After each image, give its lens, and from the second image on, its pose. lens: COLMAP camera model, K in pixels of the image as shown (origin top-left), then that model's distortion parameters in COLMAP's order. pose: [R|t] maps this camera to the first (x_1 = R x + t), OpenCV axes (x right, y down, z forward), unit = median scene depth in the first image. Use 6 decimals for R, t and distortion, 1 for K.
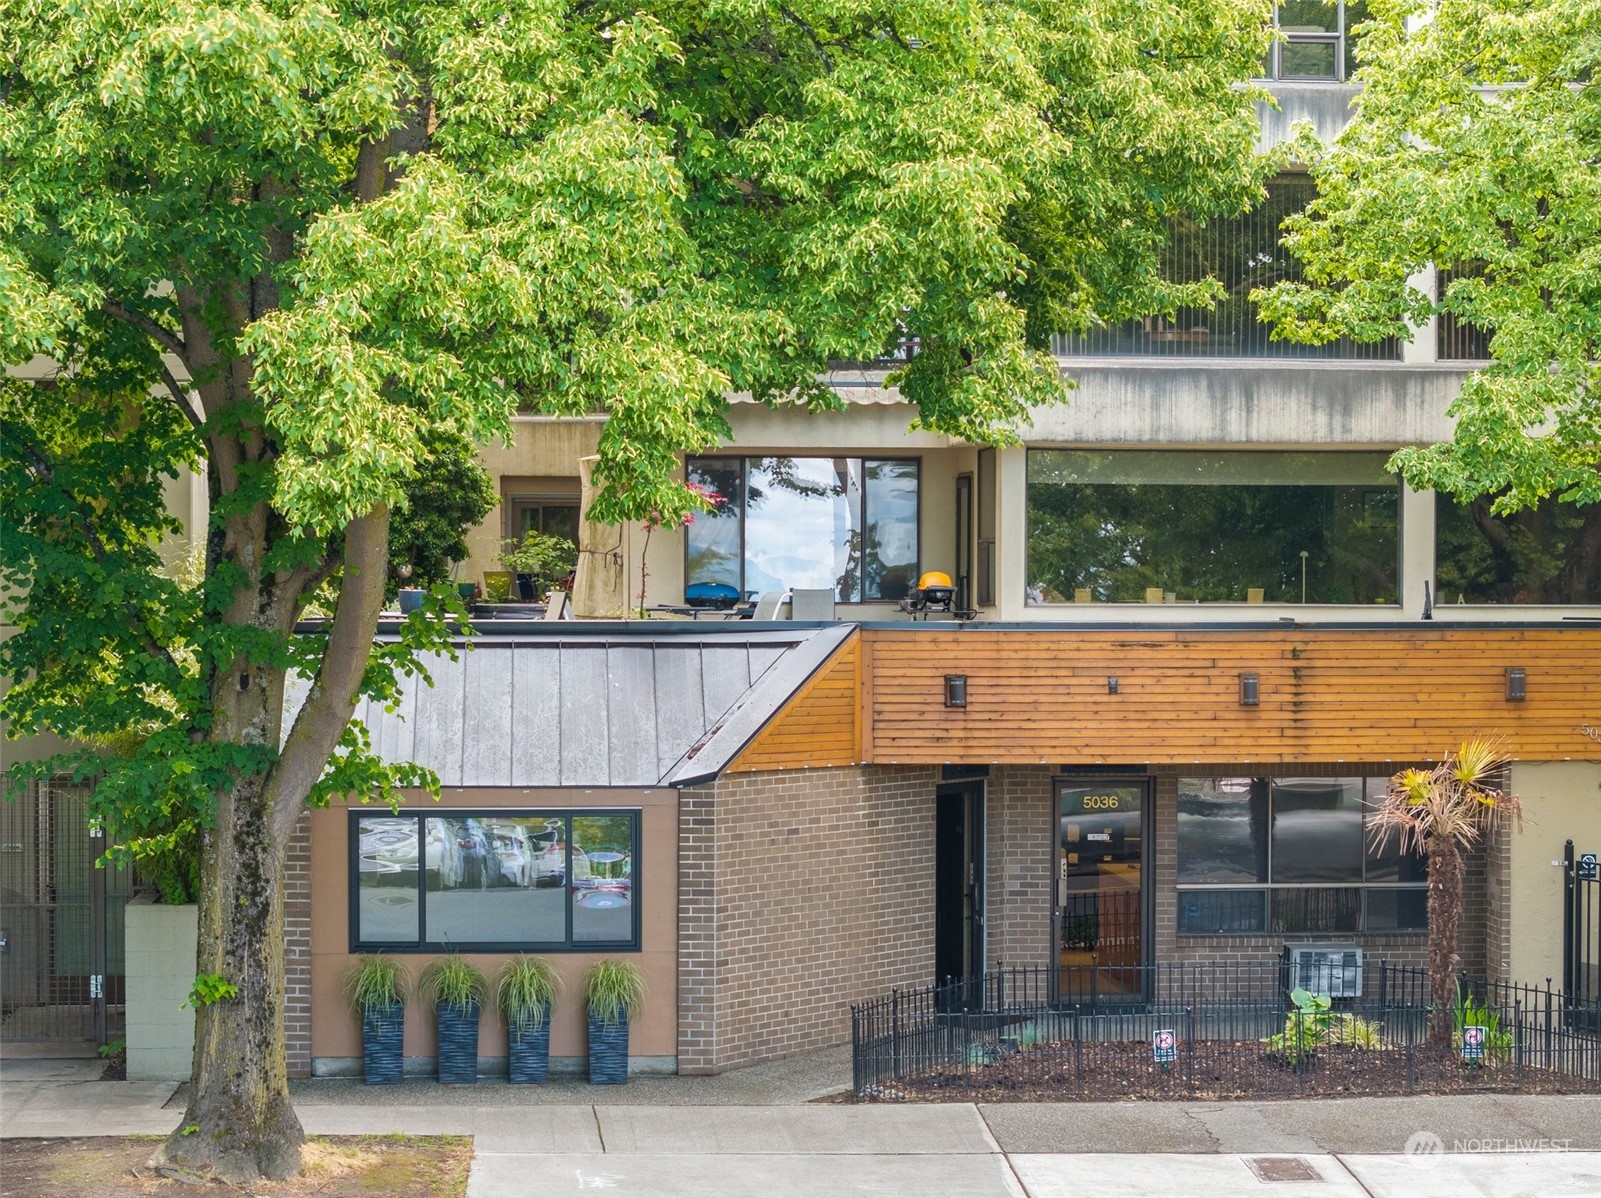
lens RADIAL K [[3197.4, 0, 797.9], [0, 3197.4, 602.3], [0, 0, 1]] dist [0.010294, 0.000000]
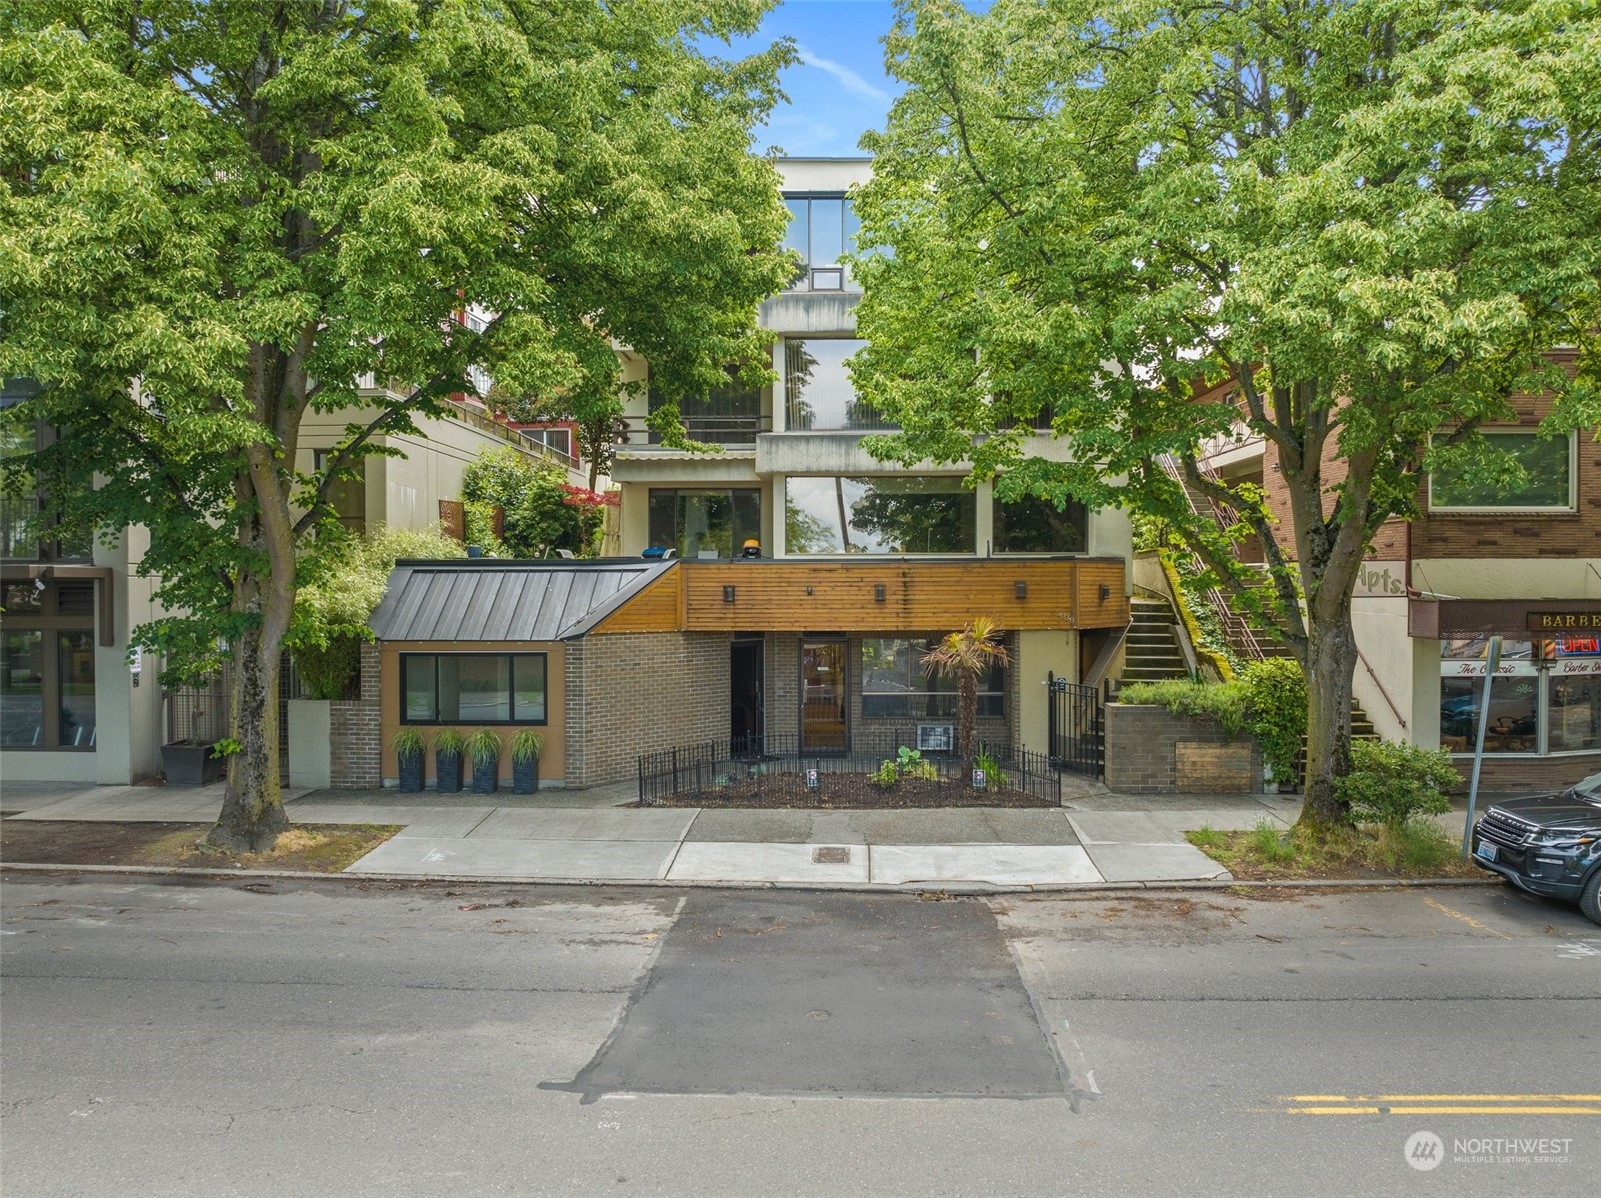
lens RADIAL K [[1113.8, 0, 810.5], [0, 1113.8, 587.7], [0, 0, 1]] dist [-0.002841, -0.001826]
pose [[0.994233, -0.004052, -0.107161, 0.182280], [0.003489, 0.999979, -0.005439, 0.029517], [0.107180, 0.005034, 0.994227, 0.342436]]
